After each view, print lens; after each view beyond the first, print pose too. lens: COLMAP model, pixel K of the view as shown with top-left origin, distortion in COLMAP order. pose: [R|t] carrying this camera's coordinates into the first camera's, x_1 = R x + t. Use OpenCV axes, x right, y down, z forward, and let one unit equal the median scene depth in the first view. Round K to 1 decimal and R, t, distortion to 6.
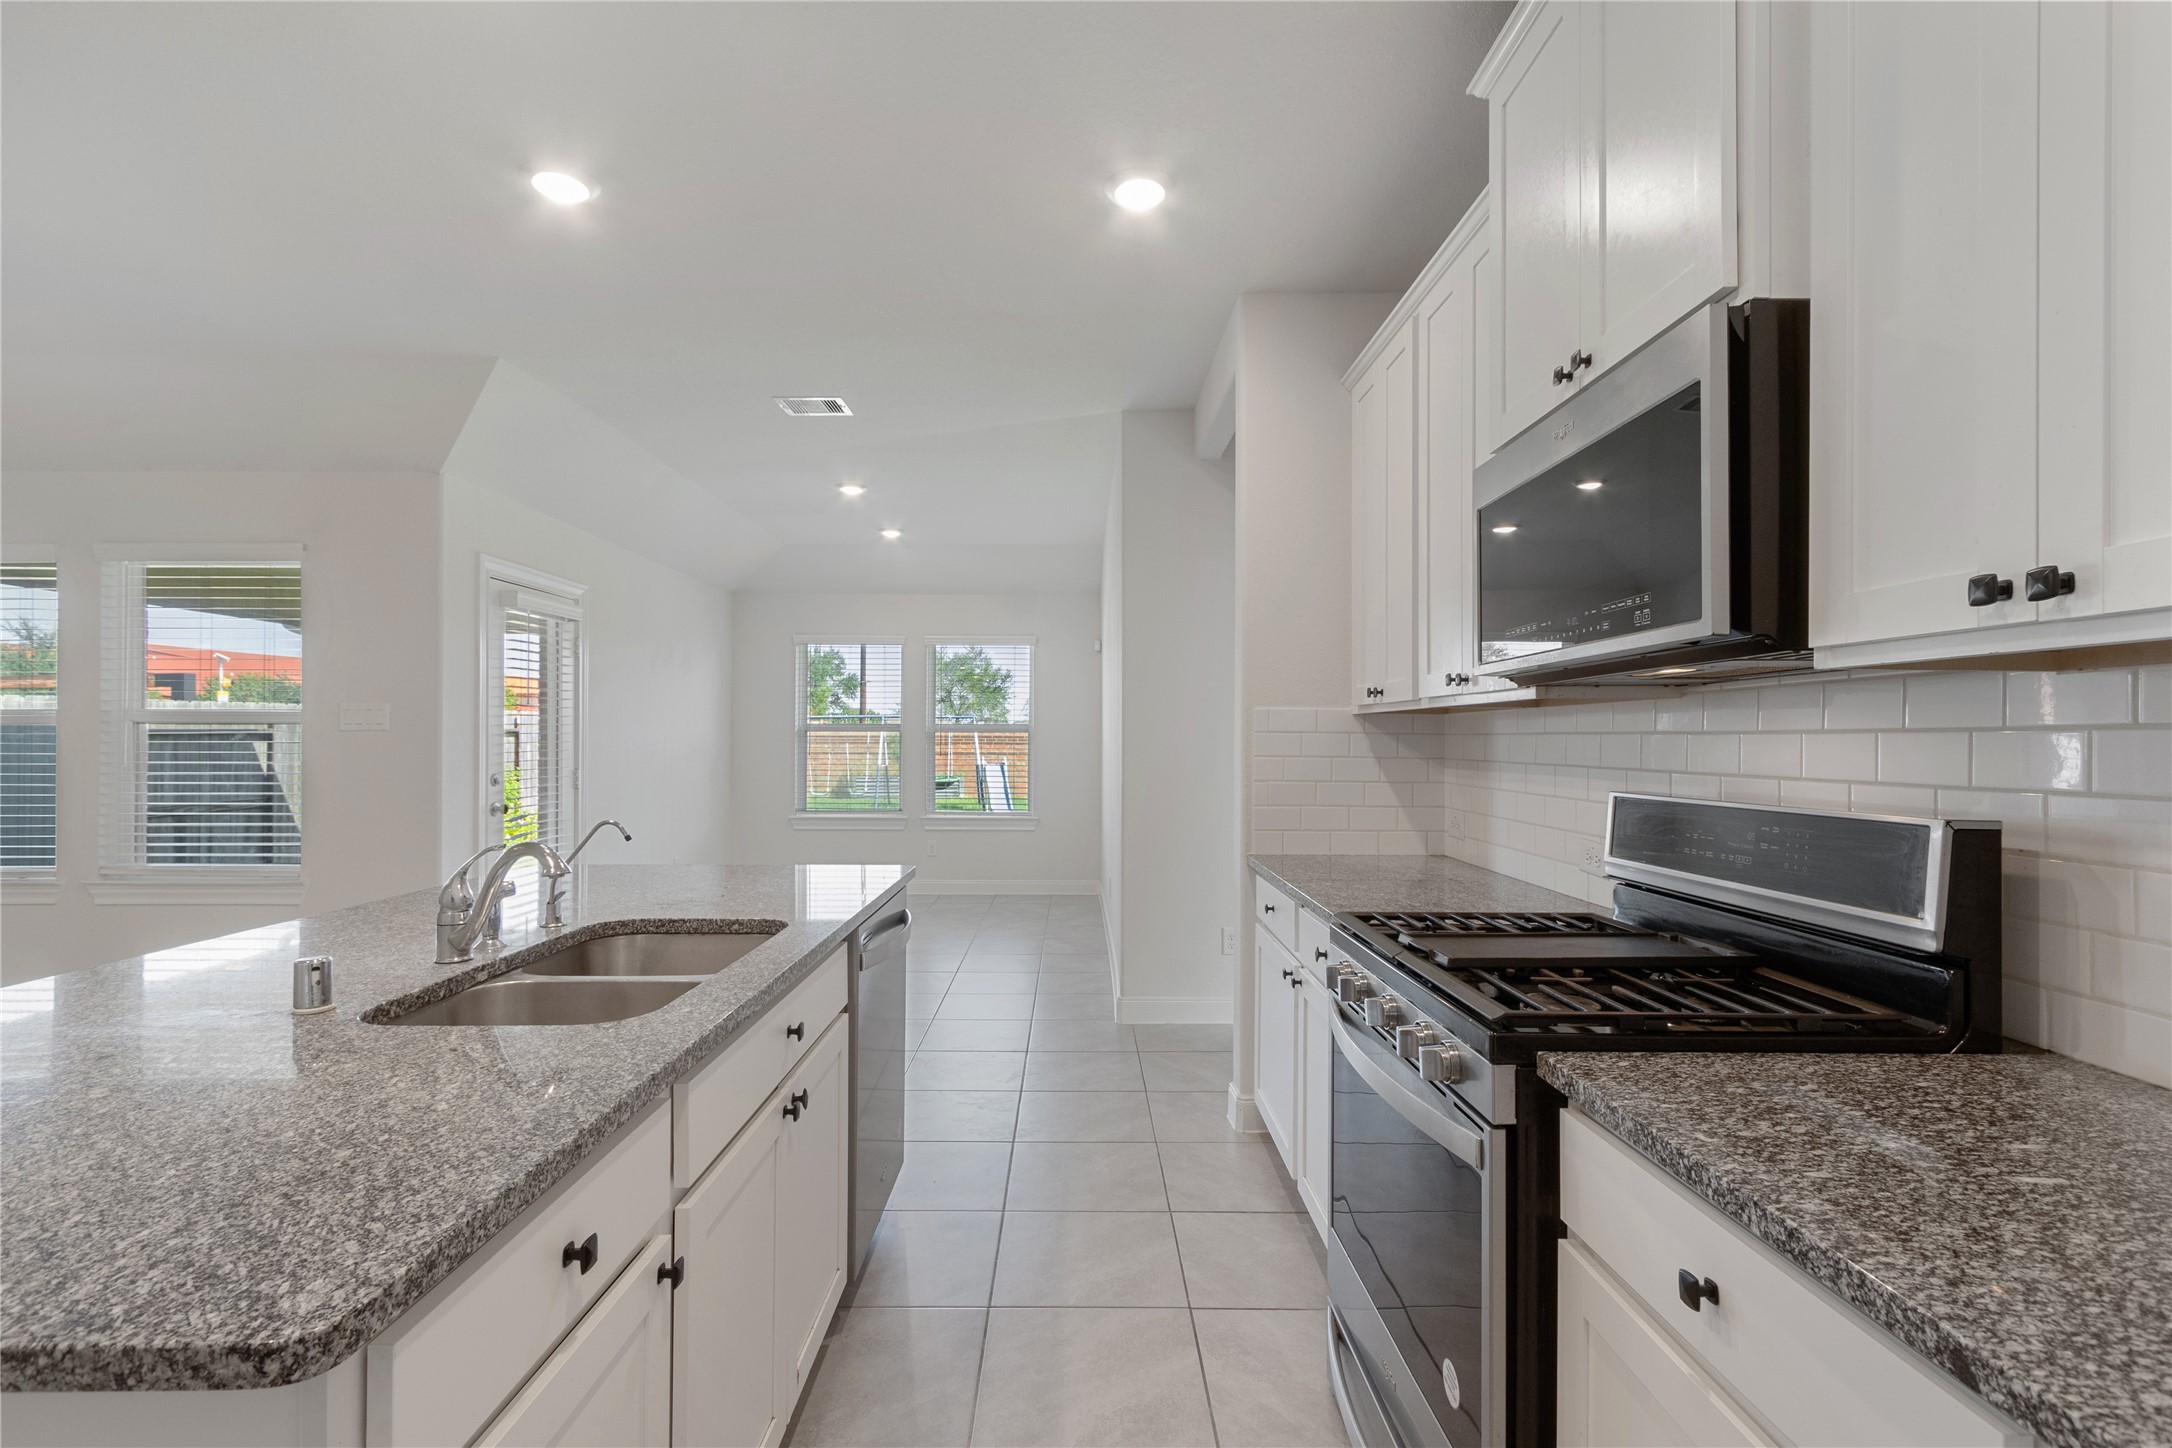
lens RADIAL K [[986.7, 0, 1095.7], [0, 986.7, 745.0], [0, 0, 1]] dist [0.000919, 0.000024]
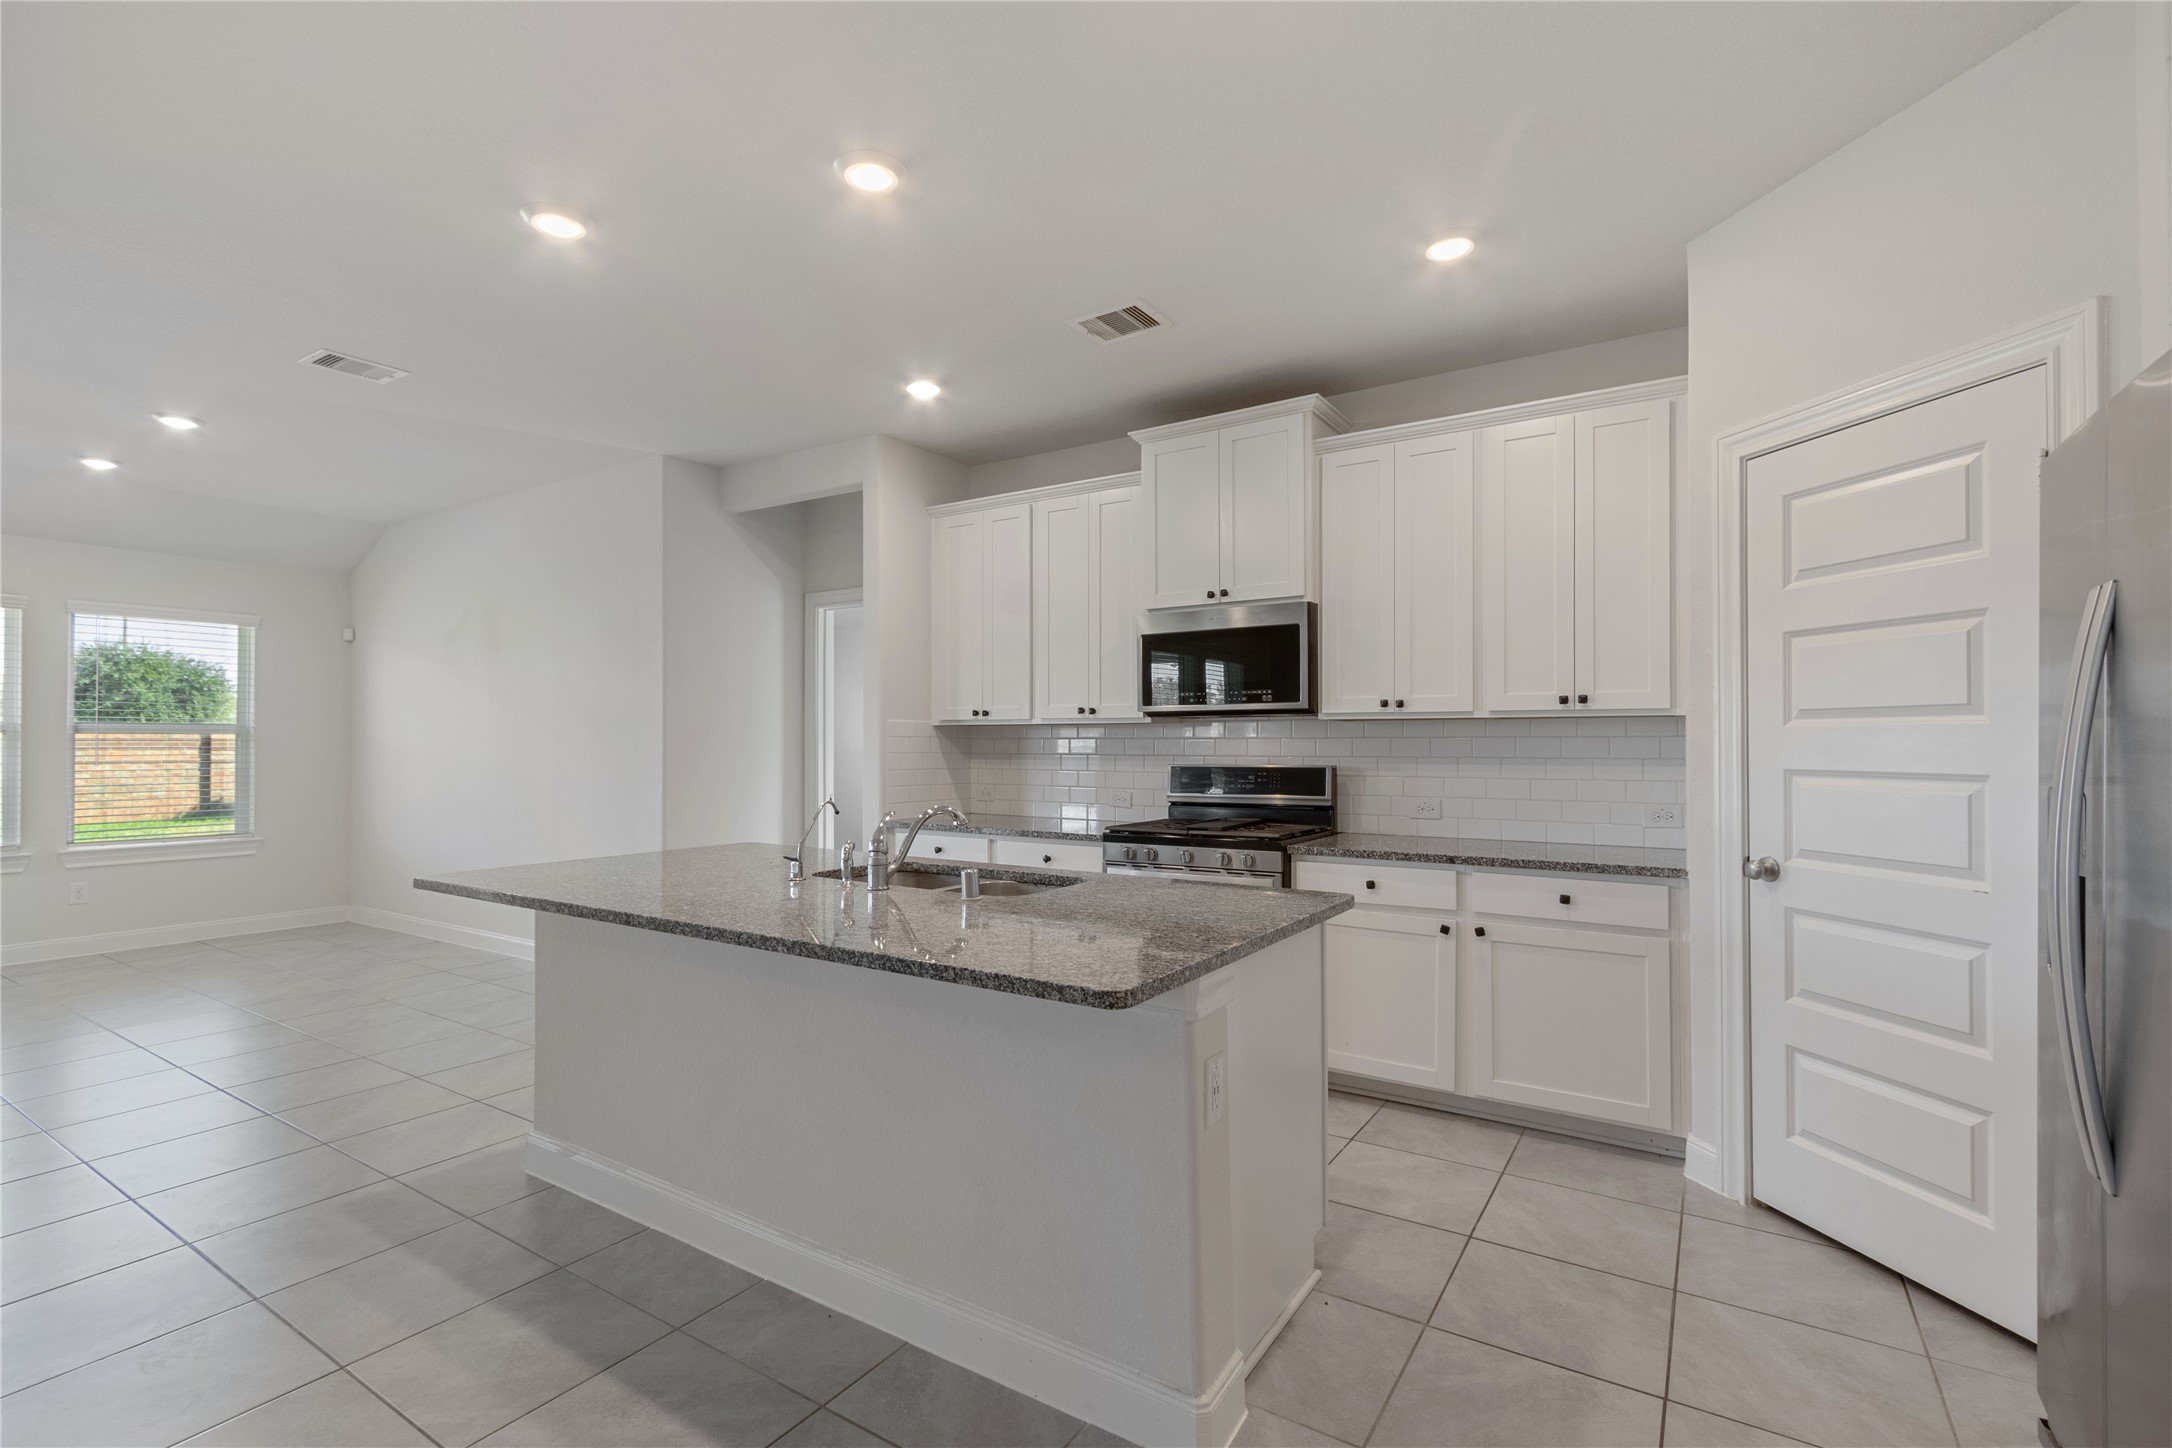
lens RADIAL K [[991.0, 0, 1085.6], [0, 991.0, 730.8], [0, 0, 1]] dist [0.002490, 0.000256]
pose [[0.562559, 0.005045, 0.826742, -1.471524], [0.008021, 0.999901, -0.011559, -0.004676], [-0.826718, 0.013134, 0.562463, -0.118262]]
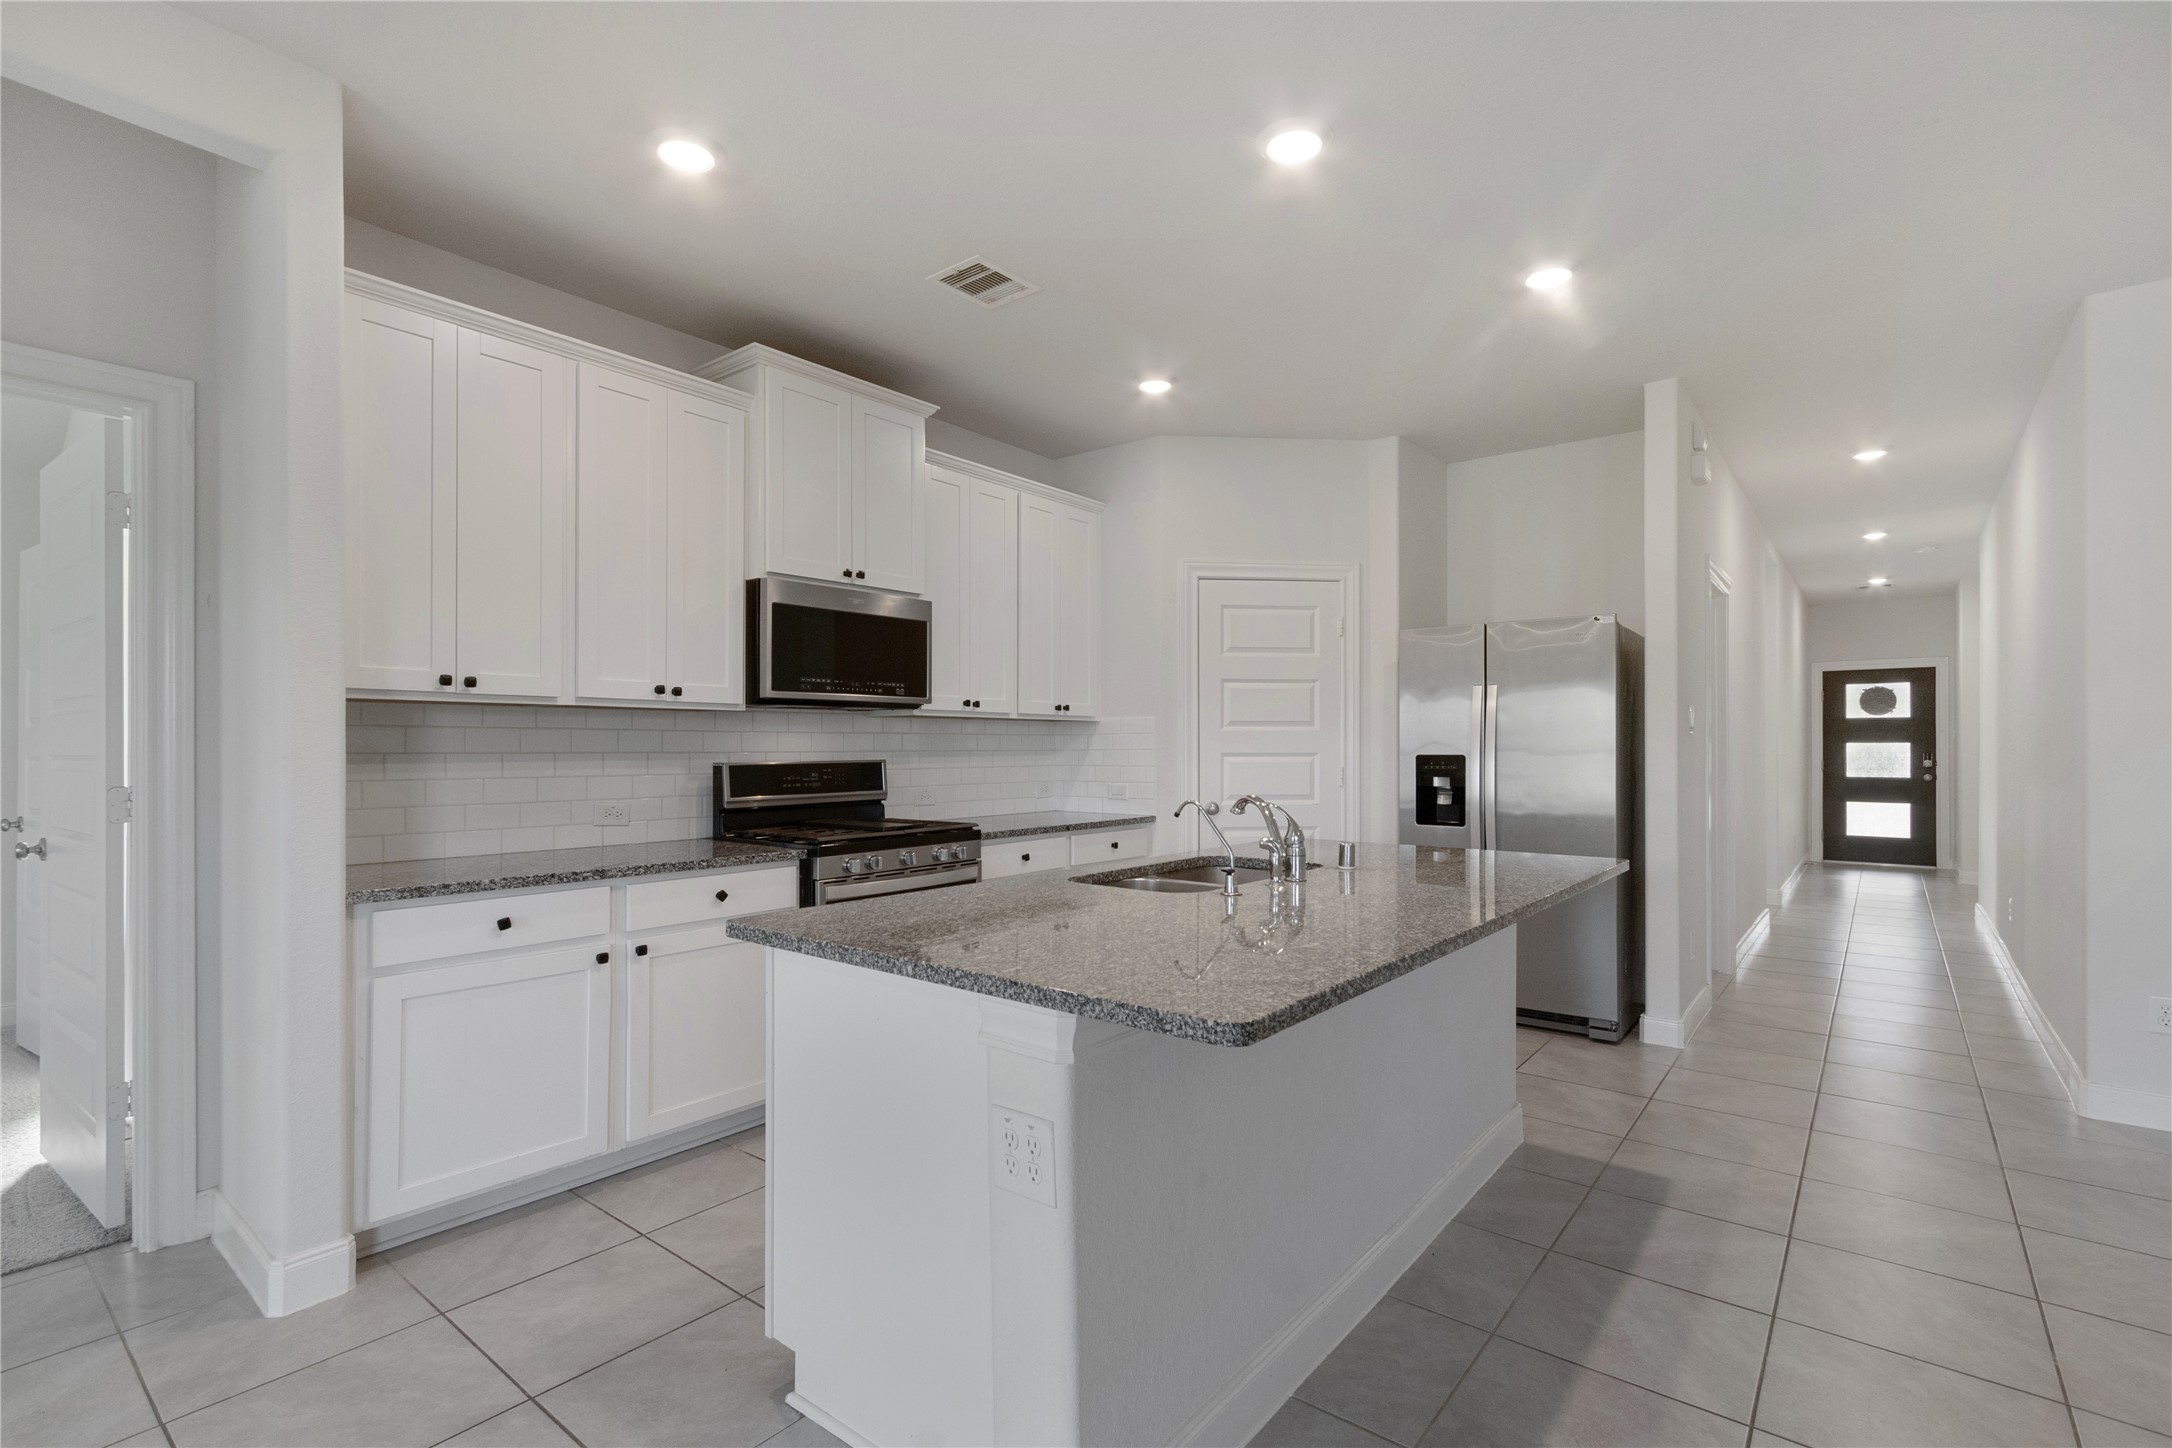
lens RADIAL K [[991.0, 0, 1085.6], [0, 991.0, 730.8], [0, 0, 1]] dist [0.002490, 0.000256]
pose [[-0.762190, 0.003649, 0.647343, -1.174232], [-0.000540, 0.999980, -0.006273, -0.000202], [-0.647353, -0.005131, -0.762173, 1.975512]]
